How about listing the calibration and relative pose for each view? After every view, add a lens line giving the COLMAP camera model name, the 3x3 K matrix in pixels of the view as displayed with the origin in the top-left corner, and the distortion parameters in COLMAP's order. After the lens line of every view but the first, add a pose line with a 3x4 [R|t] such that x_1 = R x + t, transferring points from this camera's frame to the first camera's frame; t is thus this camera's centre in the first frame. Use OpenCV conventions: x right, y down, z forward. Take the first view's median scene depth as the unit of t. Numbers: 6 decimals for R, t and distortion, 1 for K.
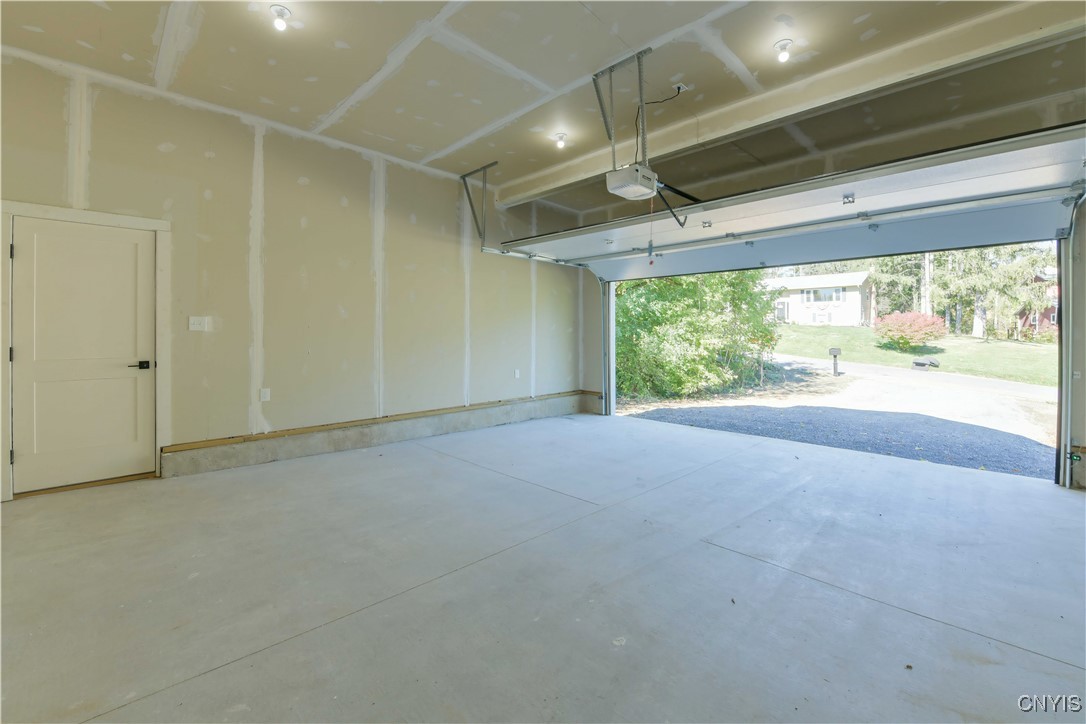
lens RADIAL K [[452.4, 0, 544.0], [0, 452.4, 336.3], [0, 0, 1]] dist [0.001769, -0.007173]
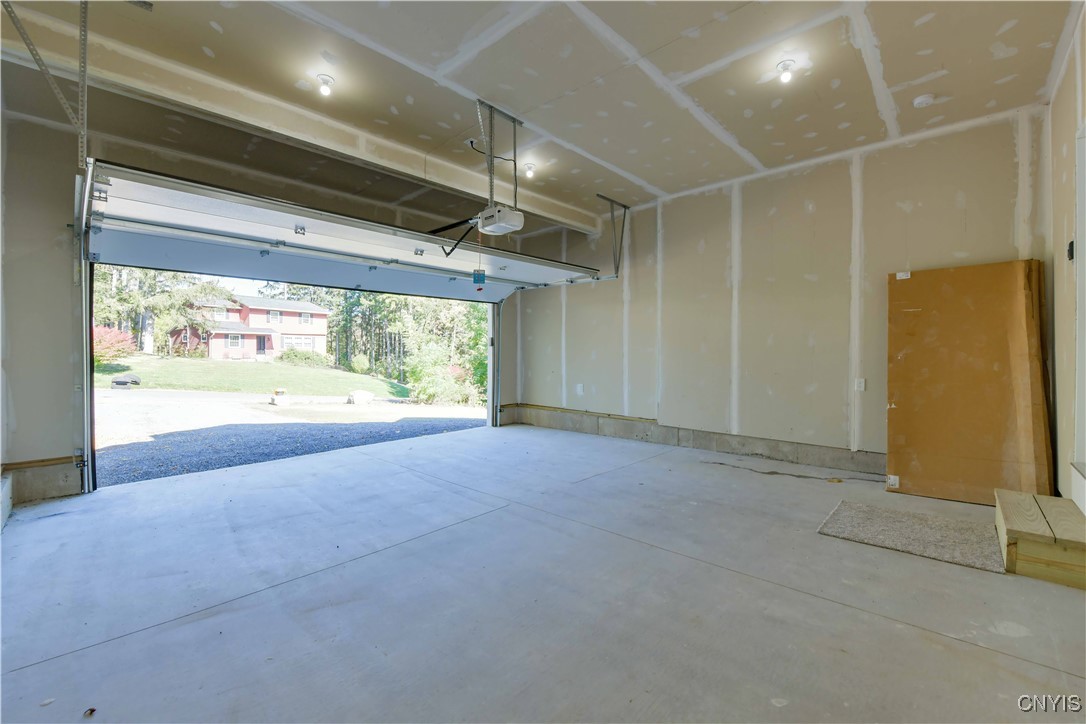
lens RADIAL K [[454.5, 0, 543.0], [0, 454.5, 362.0], [0, 0, 1]] dist [-0.024771, 0.000091]
pose [[-0.040553, -0.028620, 0.998767, -0.654452], [0.009030, 0.999538, 0.029009, -0.007091], [-0.999137, 0.010195, -0.040275, 0.633170]]
